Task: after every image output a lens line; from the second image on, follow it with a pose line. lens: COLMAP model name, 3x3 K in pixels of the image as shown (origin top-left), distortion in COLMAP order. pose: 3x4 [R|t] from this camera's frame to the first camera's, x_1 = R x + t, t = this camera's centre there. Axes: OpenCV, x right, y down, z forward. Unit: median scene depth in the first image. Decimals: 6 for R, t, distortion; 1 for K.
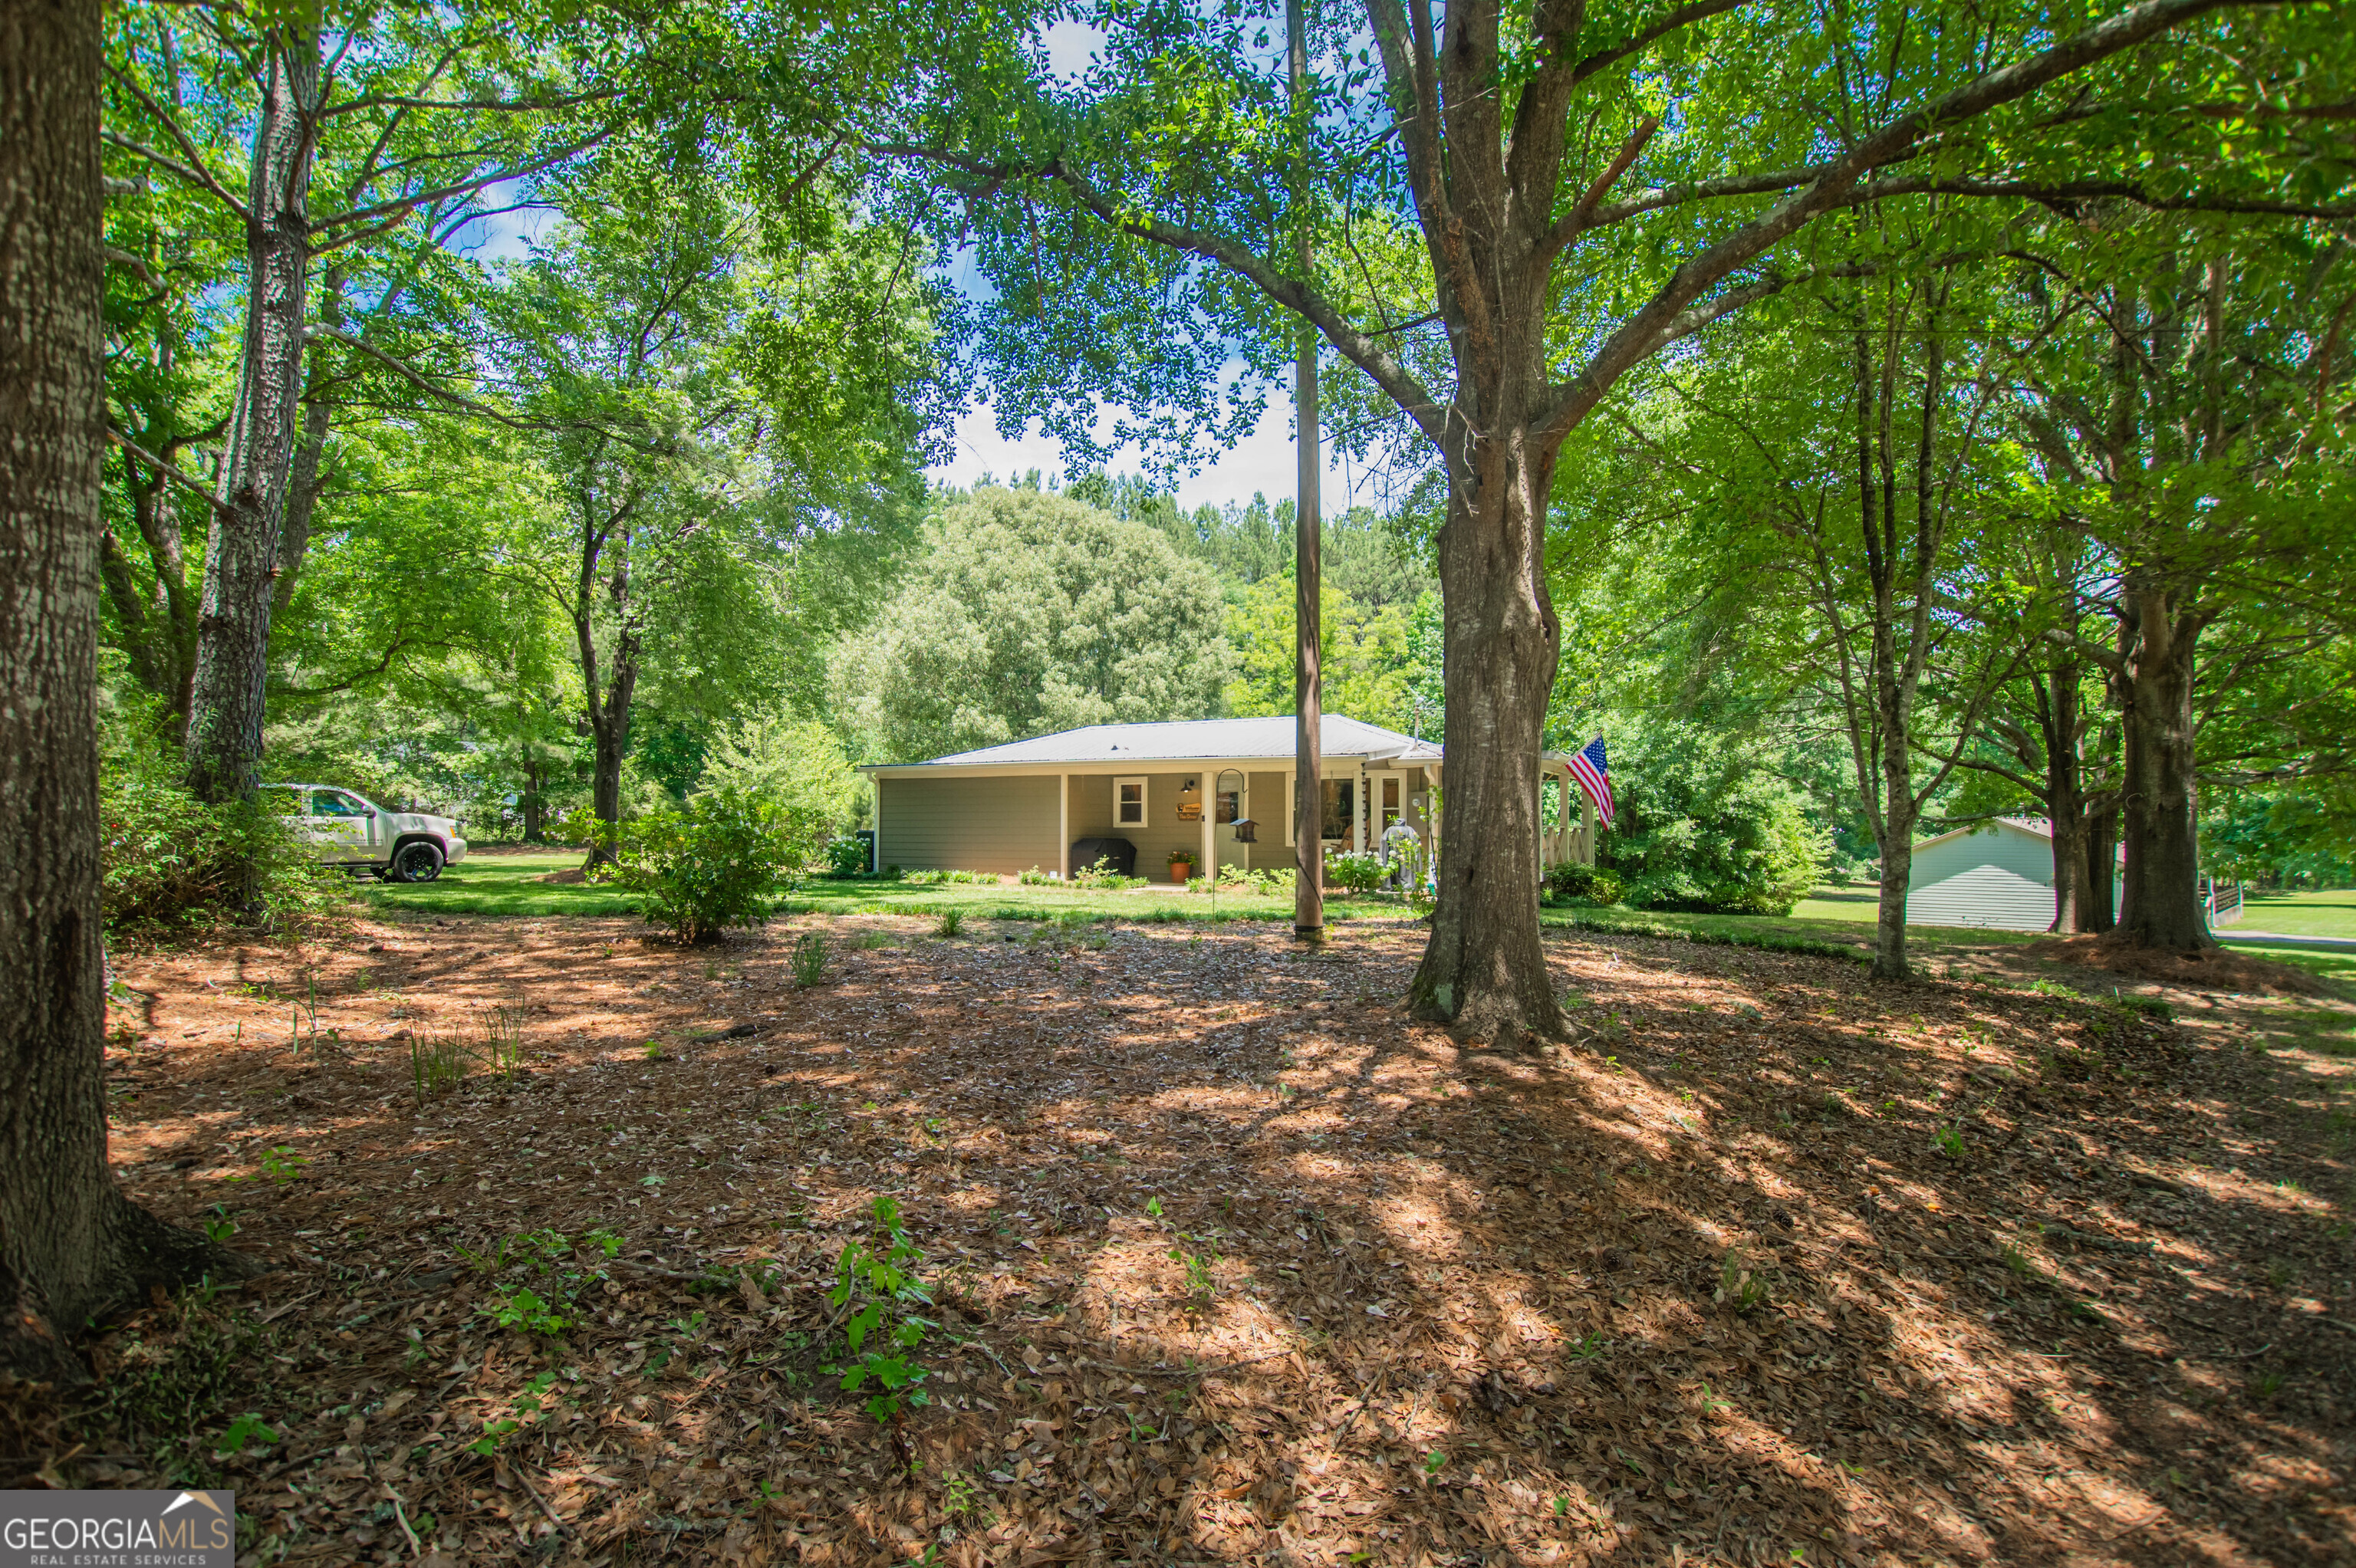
lens RADIAL K [[1145.9, 0, 1189.4], [0, 1145.9, 789.1], [0, 0, 1]] dist [-0.029214, 0.004084]
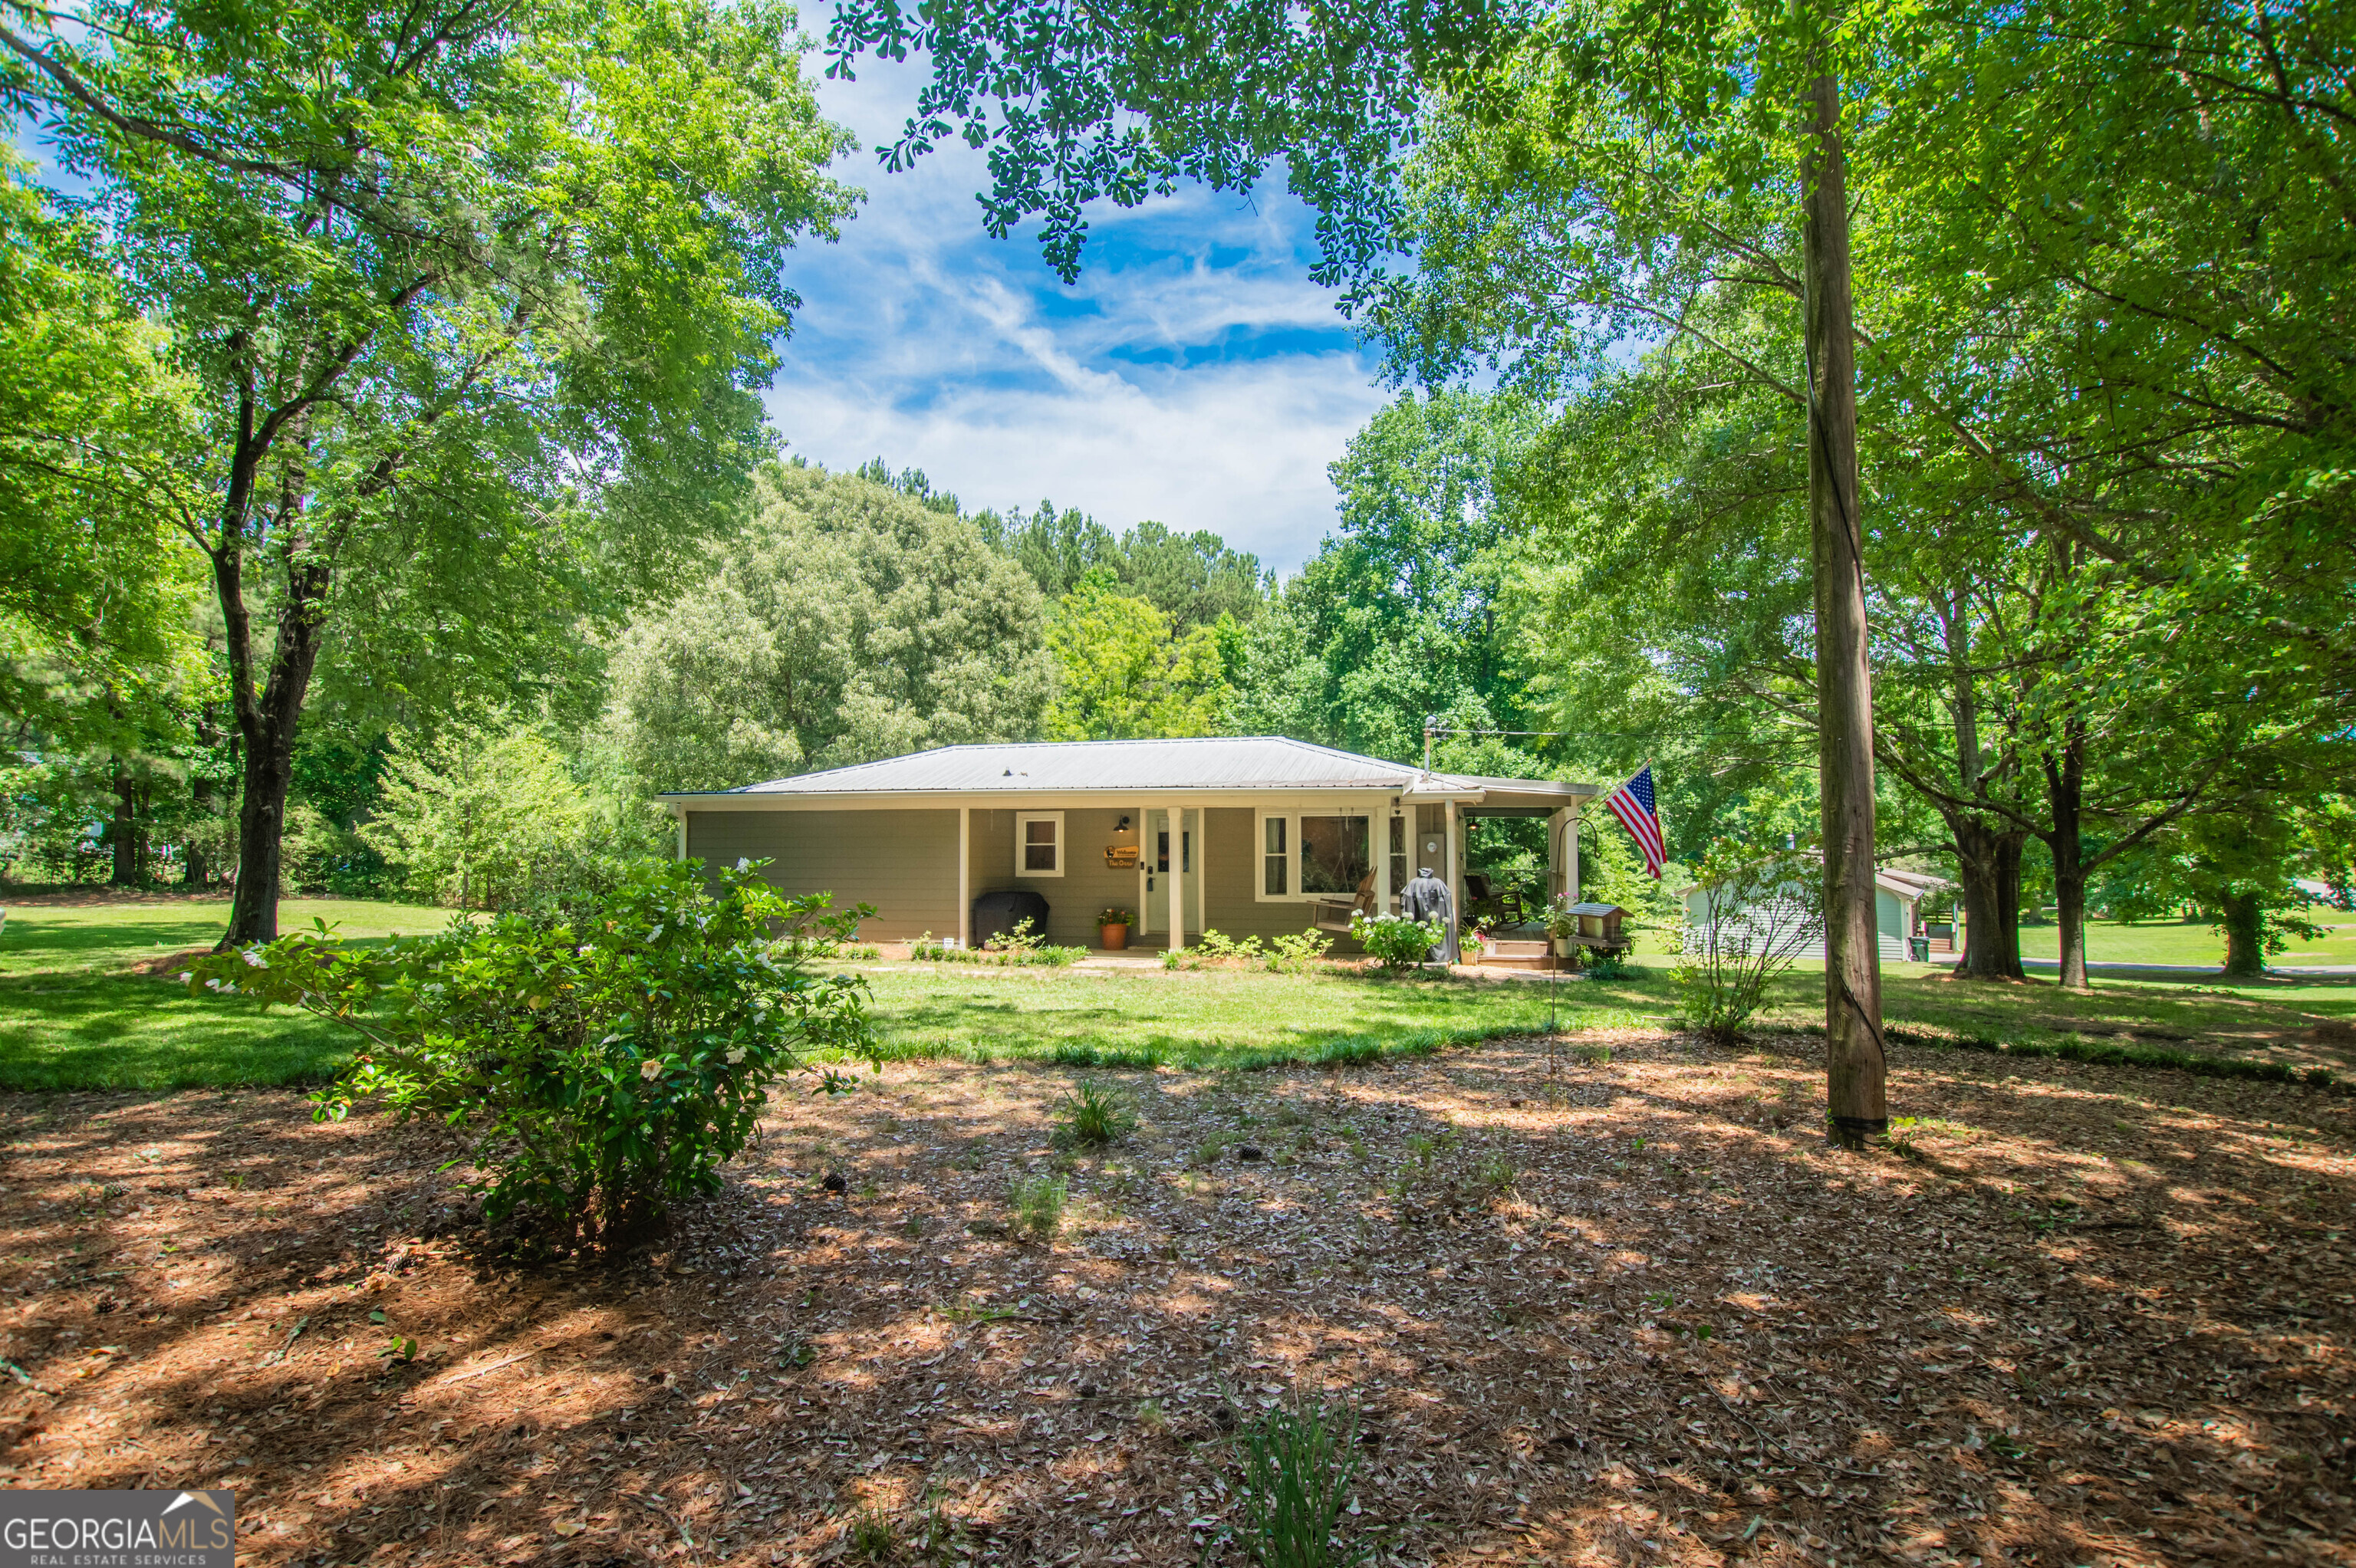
lens RADIAL K [[1145.9, 0, 1189.4], [0, 1145.9, 789.1], [0, 0, 1]] dist [-0.029214, 0.004084]
pose [[0.972220, 0.010151, 0.233850, -0.104864], [-0.004809, 0.999715, -0.023404, -0.006146], [-0.234021, 0.021629, 0.971991, 0.177321]]
